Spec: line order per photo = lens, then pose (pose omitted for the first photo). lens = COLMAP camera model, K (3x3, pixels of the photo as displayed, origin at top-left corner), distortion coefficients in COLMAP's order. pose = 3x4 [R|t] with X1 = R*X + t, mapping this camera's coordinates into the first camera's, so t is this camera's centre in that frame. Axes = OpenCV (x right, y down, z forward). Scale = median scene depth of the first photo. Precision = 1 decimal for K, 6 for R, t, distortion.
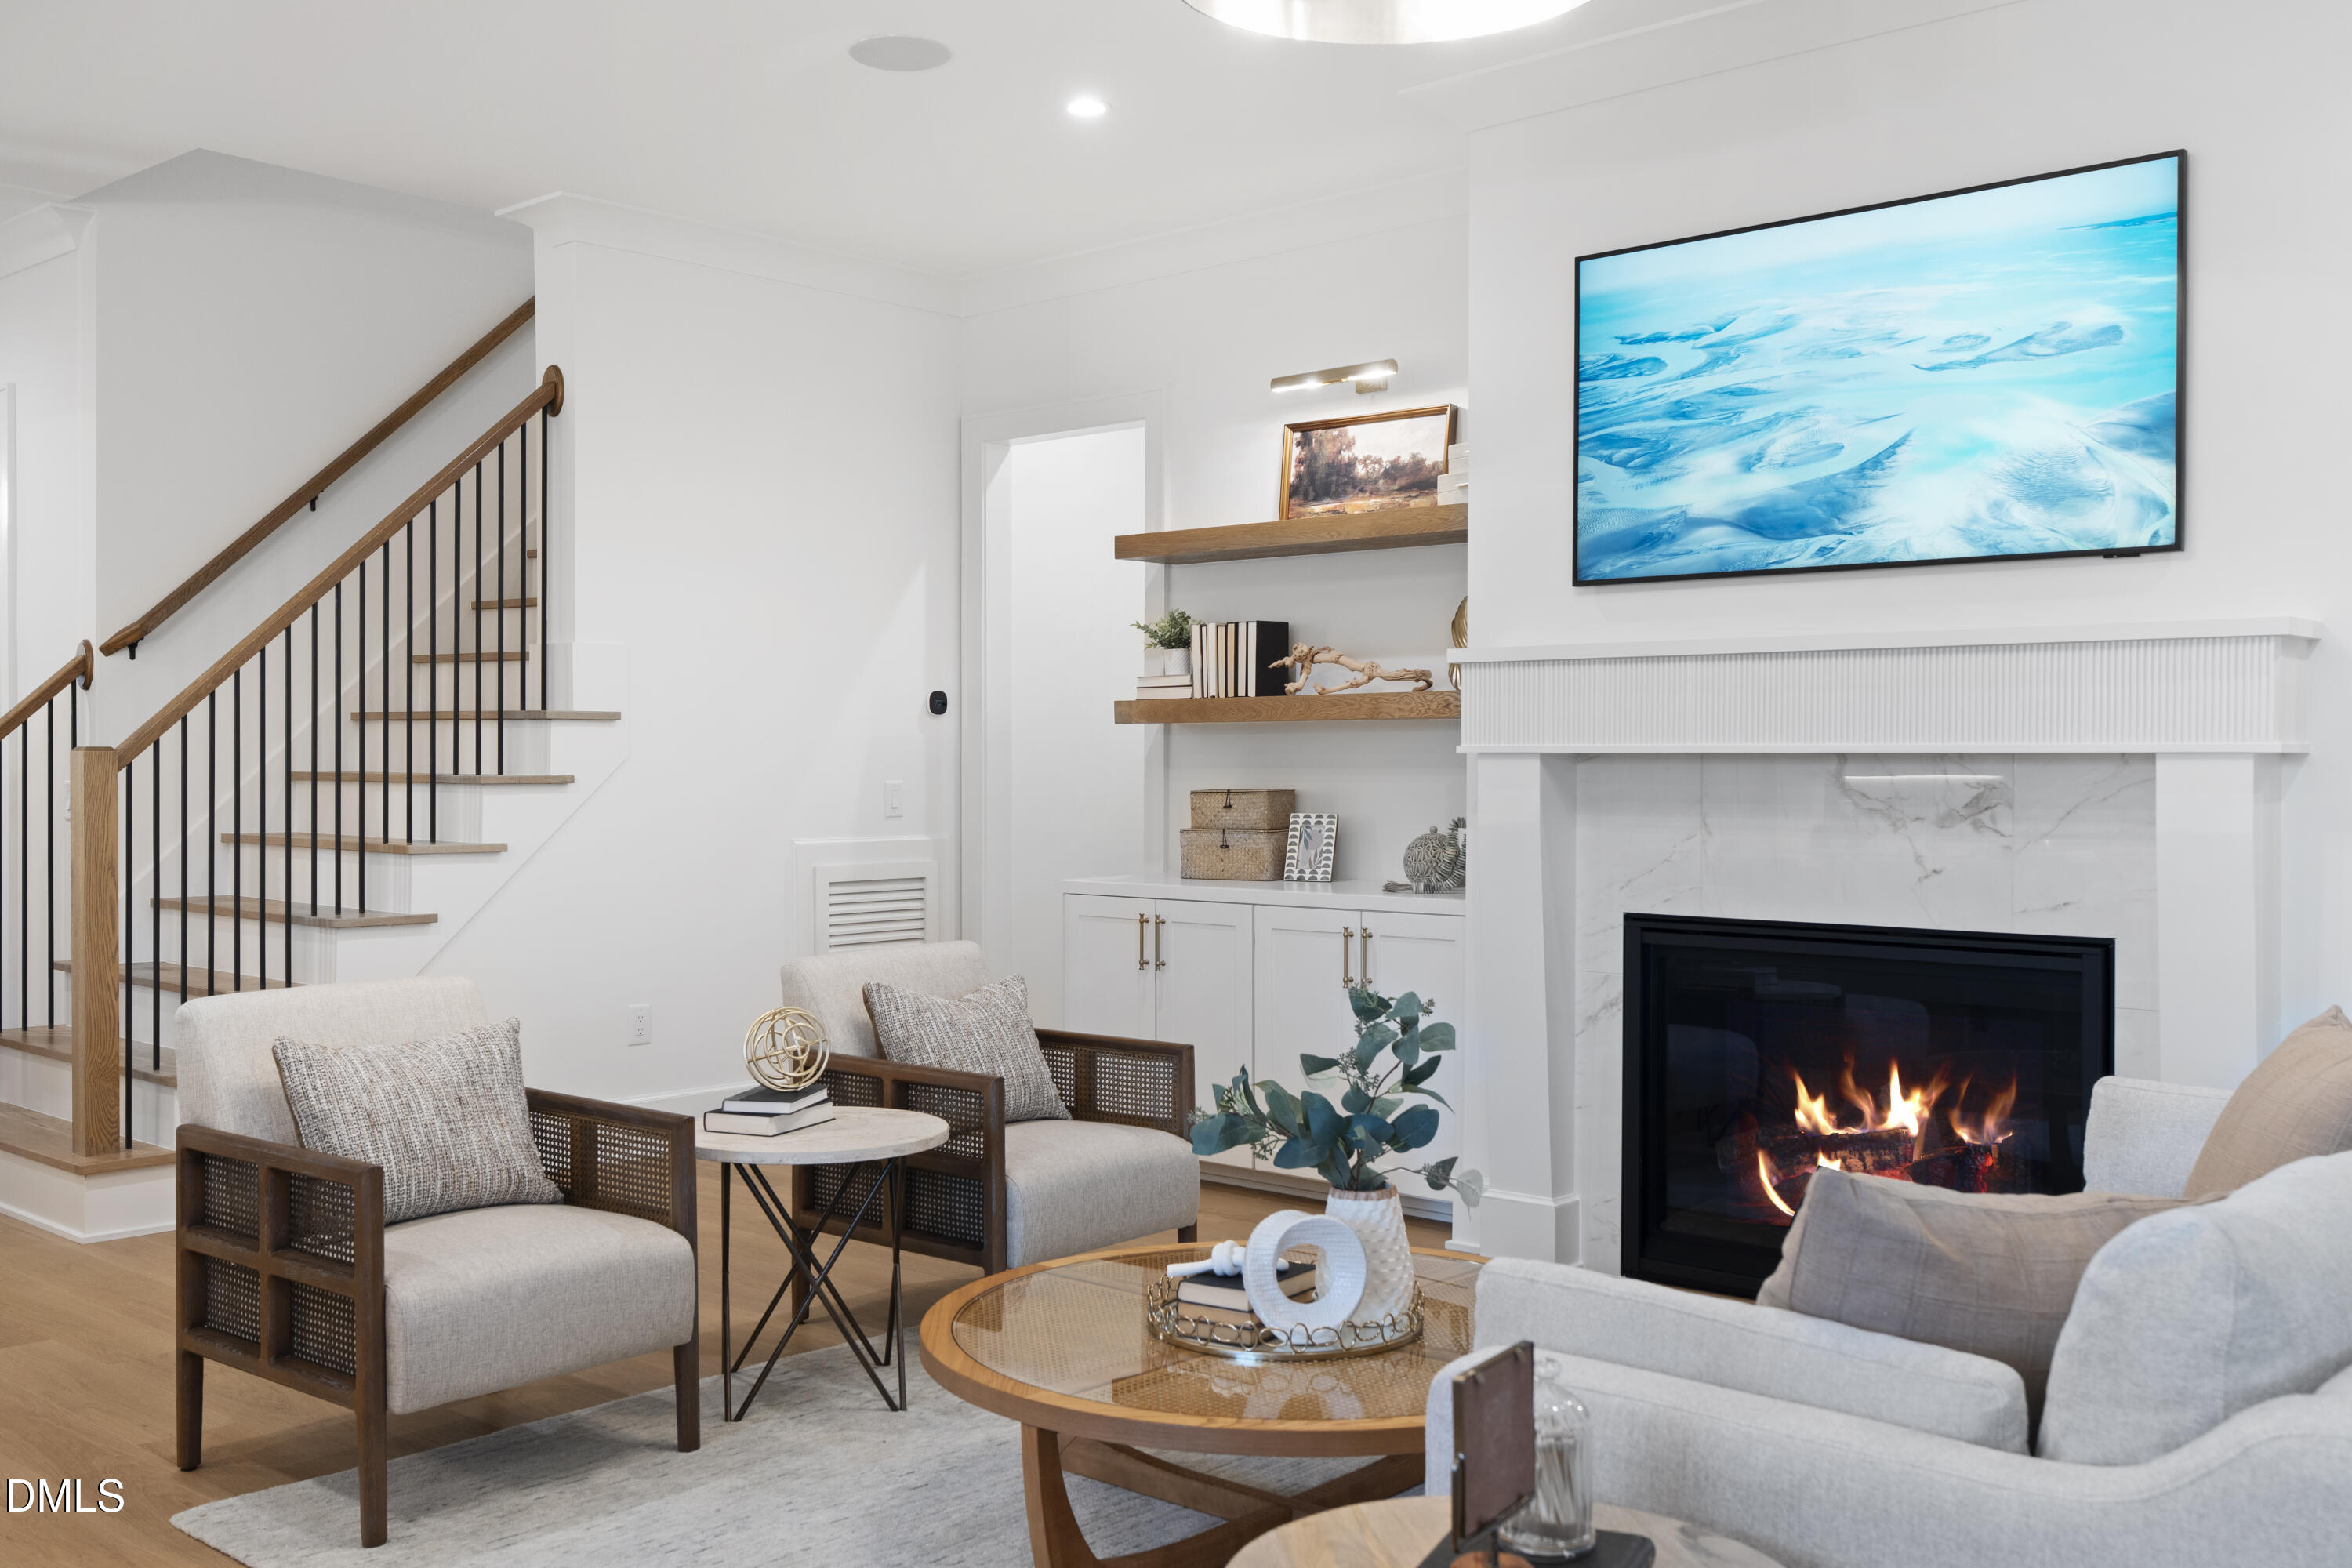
lens RADIAL K [[2191.1, 0, 1176.0], [0, 2191.1, 784.0], [0, 0, 1]] dist [0.003138, -0.000033]
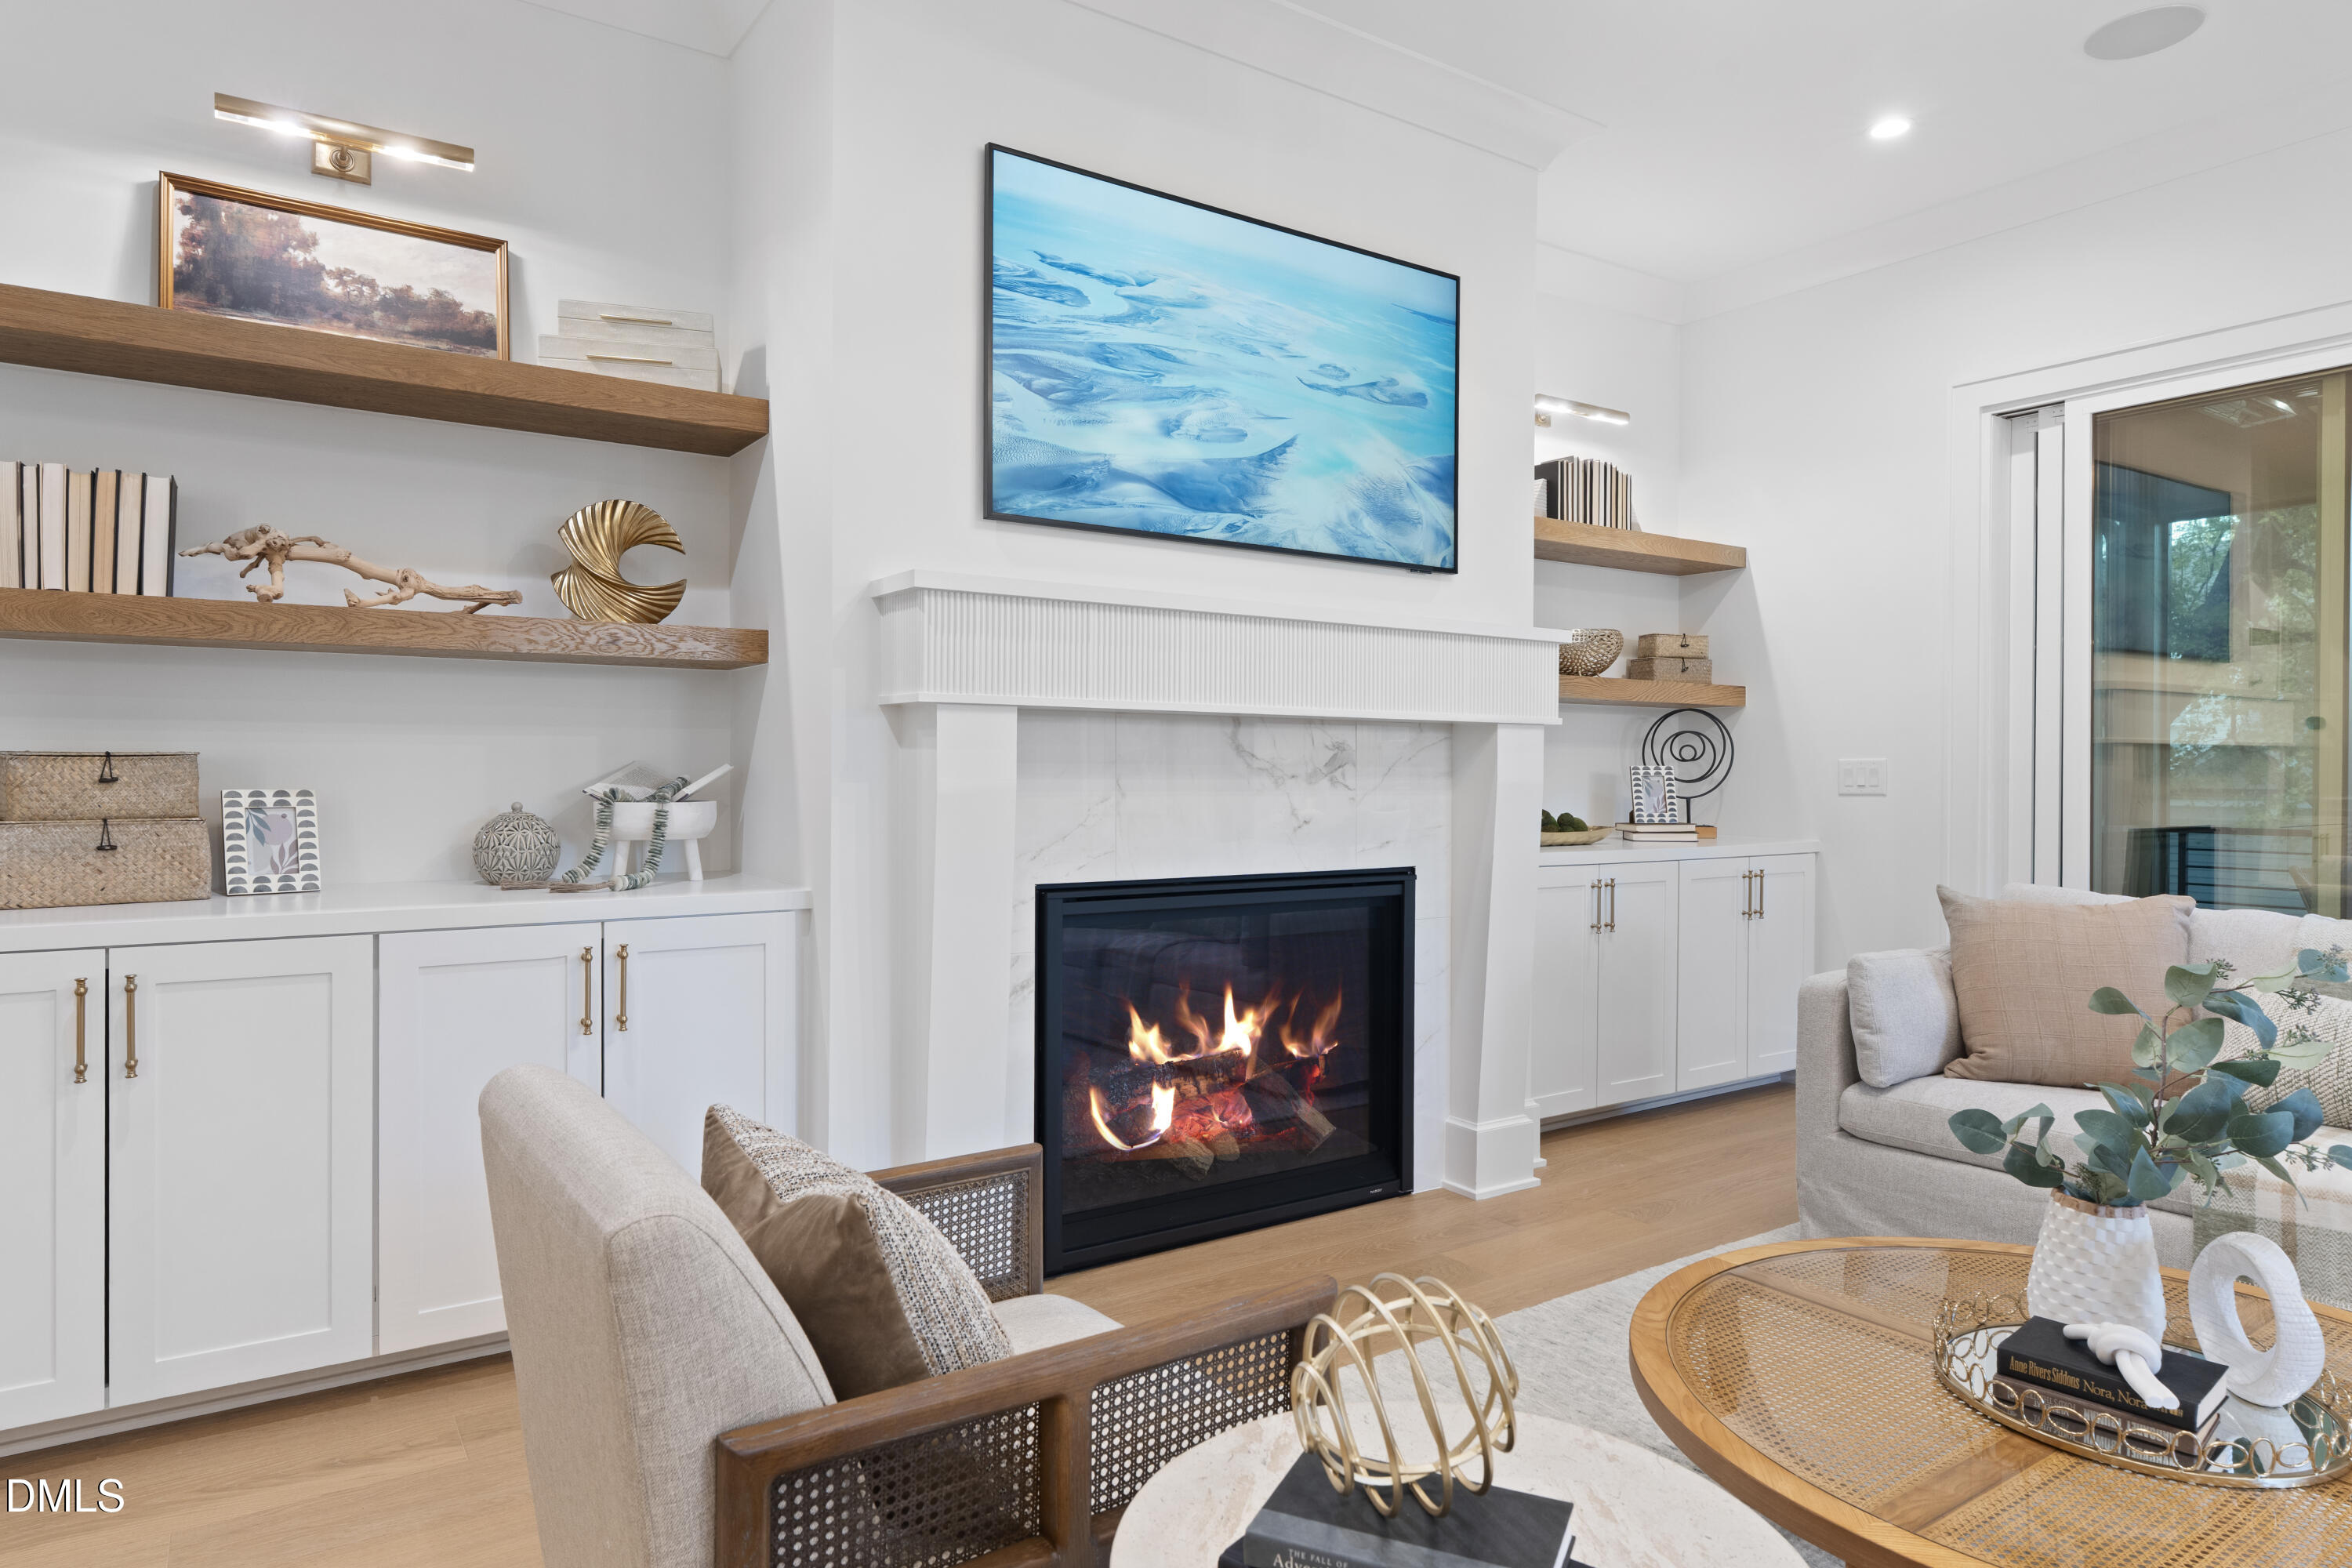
lens RADIAL K [[1382.1, 0, 1173.4], [0, 1382.1, 776.0], [0, 0, 1]] dist [-0.002799, -0.001523]
pose [[0.239897, -0.005723, 0.970782, -0.352386], [0.003694, 0.999981, 0.004982, 0.011004], [-0.970791, 0.002391, 0.239913, 0.831707]]
